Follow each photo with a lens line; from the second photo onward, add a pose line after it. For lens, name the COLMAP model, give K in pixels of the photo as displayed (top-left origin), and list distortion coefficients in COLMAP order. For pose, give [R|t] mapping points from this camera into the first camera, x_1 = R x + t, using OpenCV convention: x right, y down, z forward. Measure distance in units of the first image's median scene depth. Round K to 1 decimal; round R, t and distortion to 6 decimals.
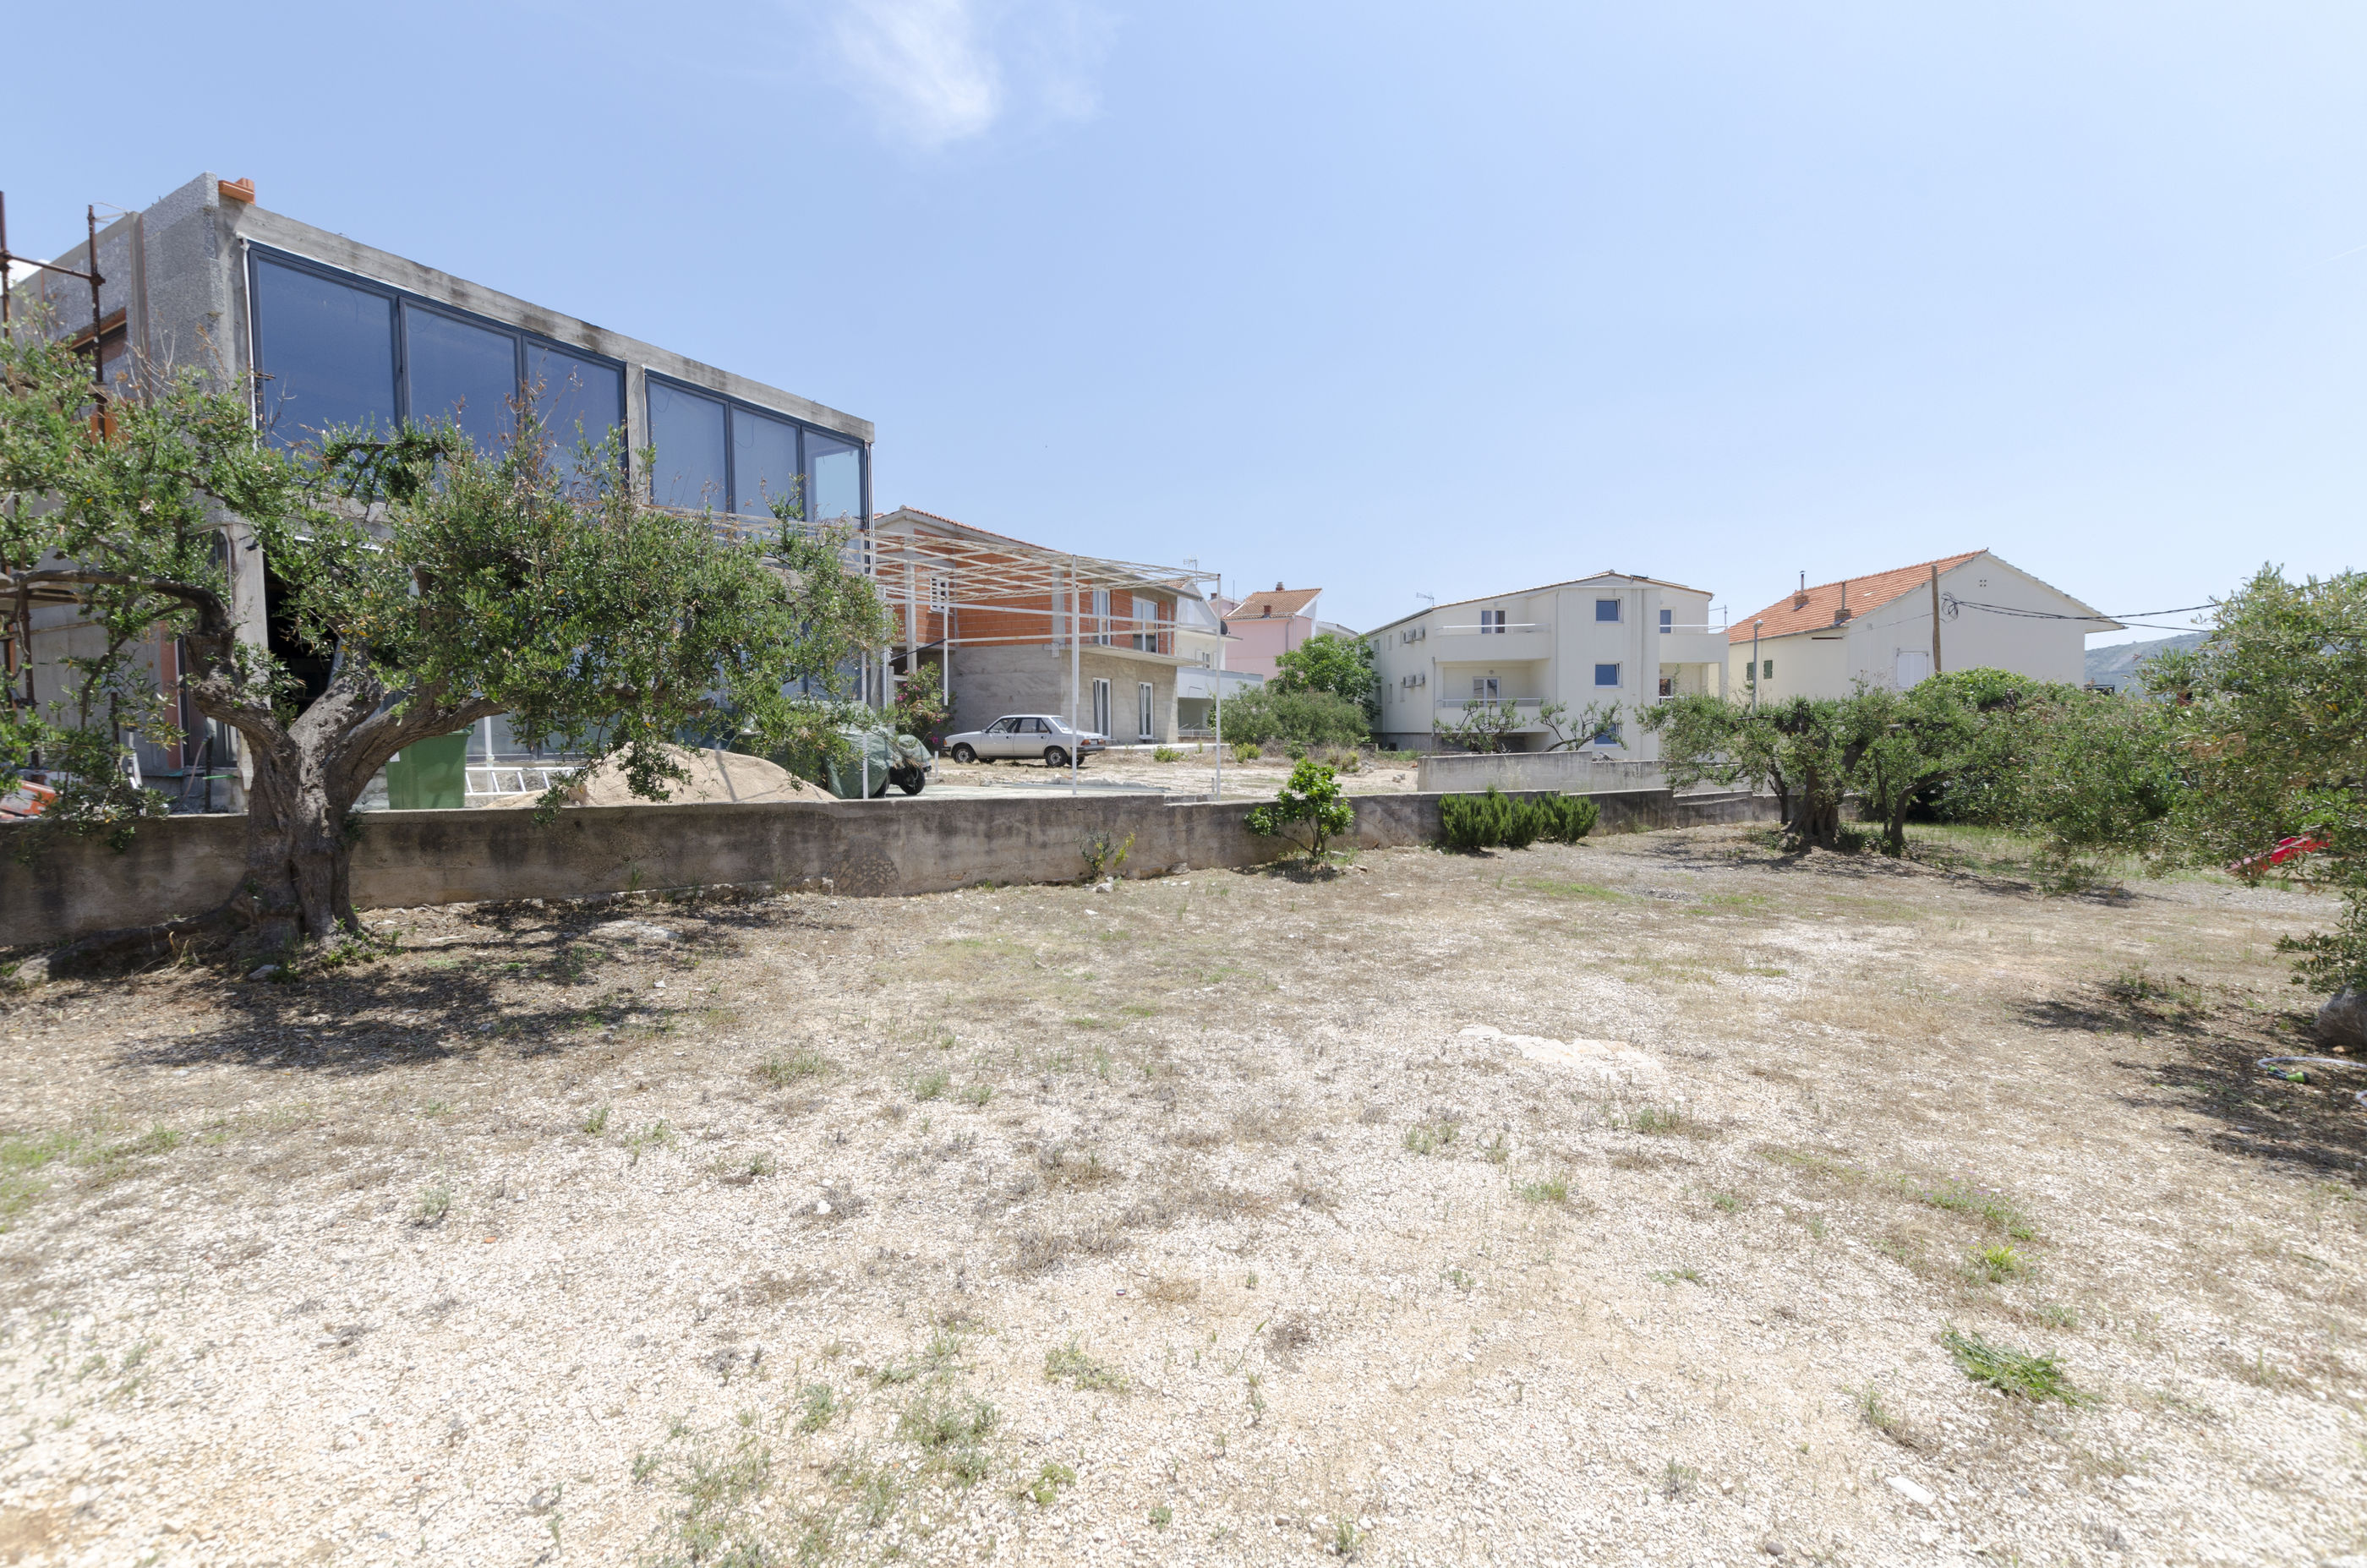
lens RADIAL K [[1023.4, 0, 1188.5], [0, 1023.4, 776.1], [0, 0, 1]] dist [0.000217, -0.002680]
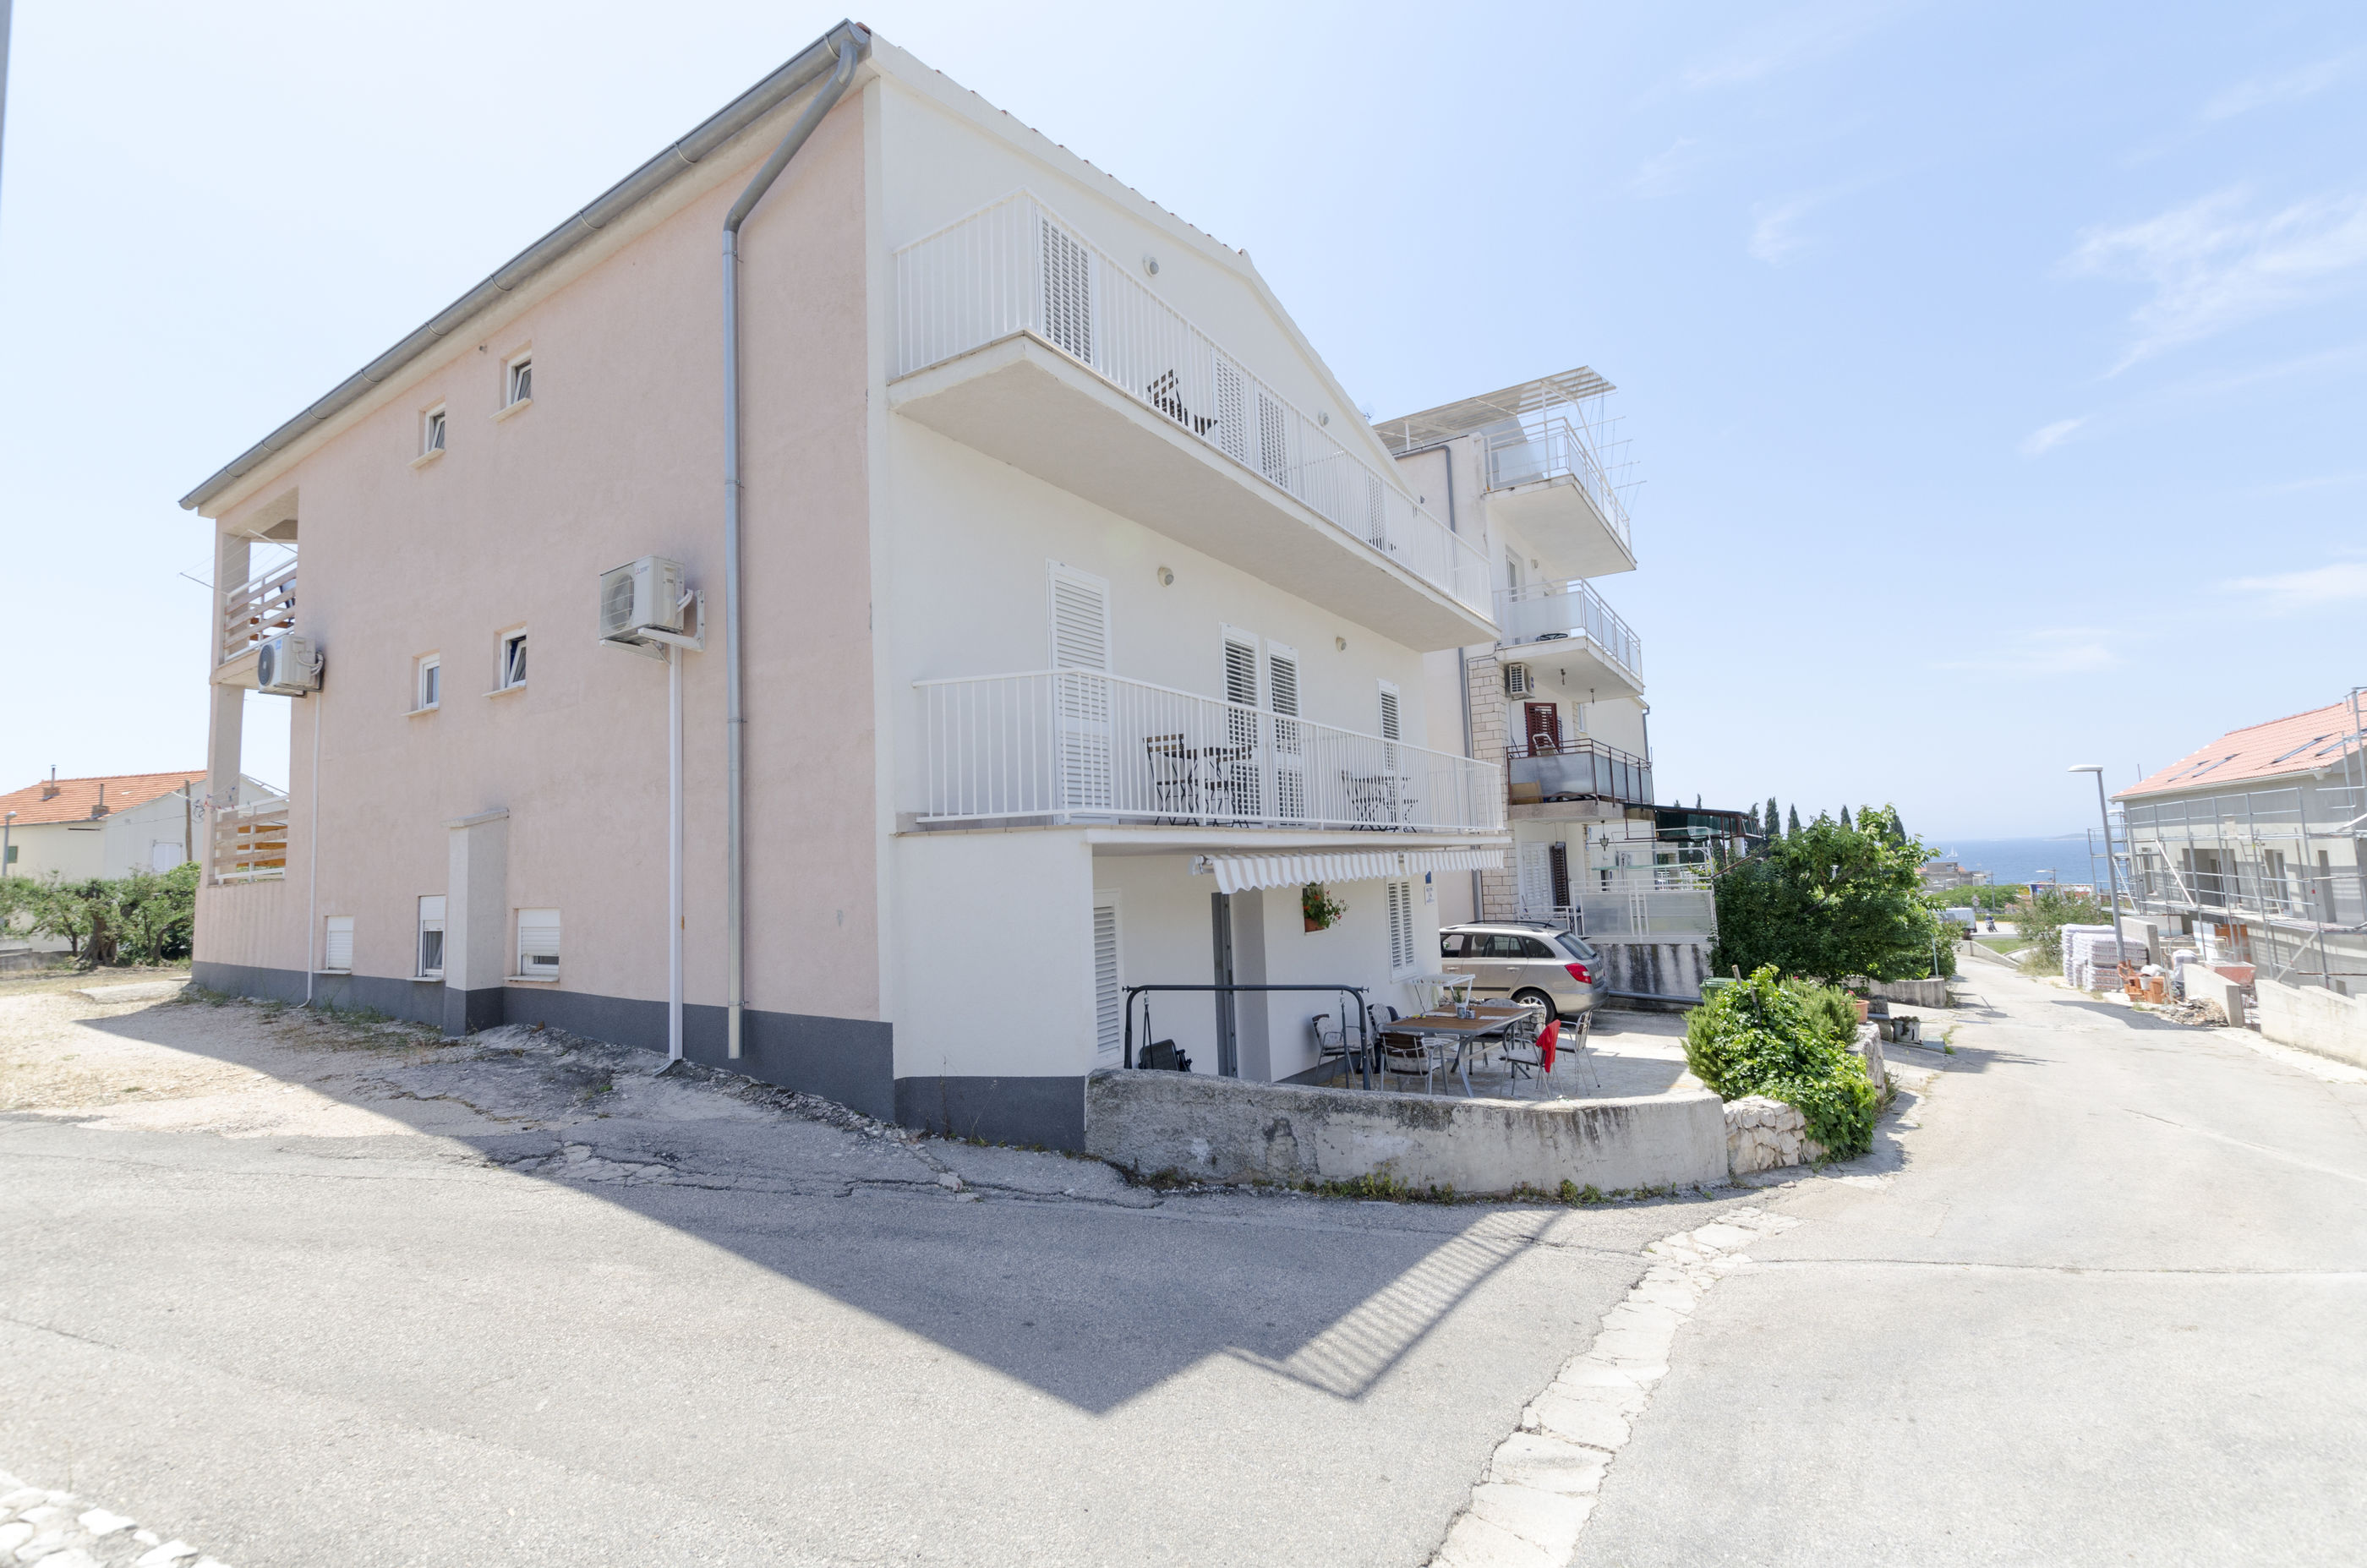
lens RADIAL K [[1023.4, 0, 1185.1], [0, 1023.4, 780.9], [0, 0, 1]] dist [0.000217, -0.002680]
pose [[0.172630, 0.094256, 0.980467, -0.764891], [0.079328, 0.990847, -0.109222, 0.091800], [-0.981787, 0.096633, 0.163573, -1.073264]]
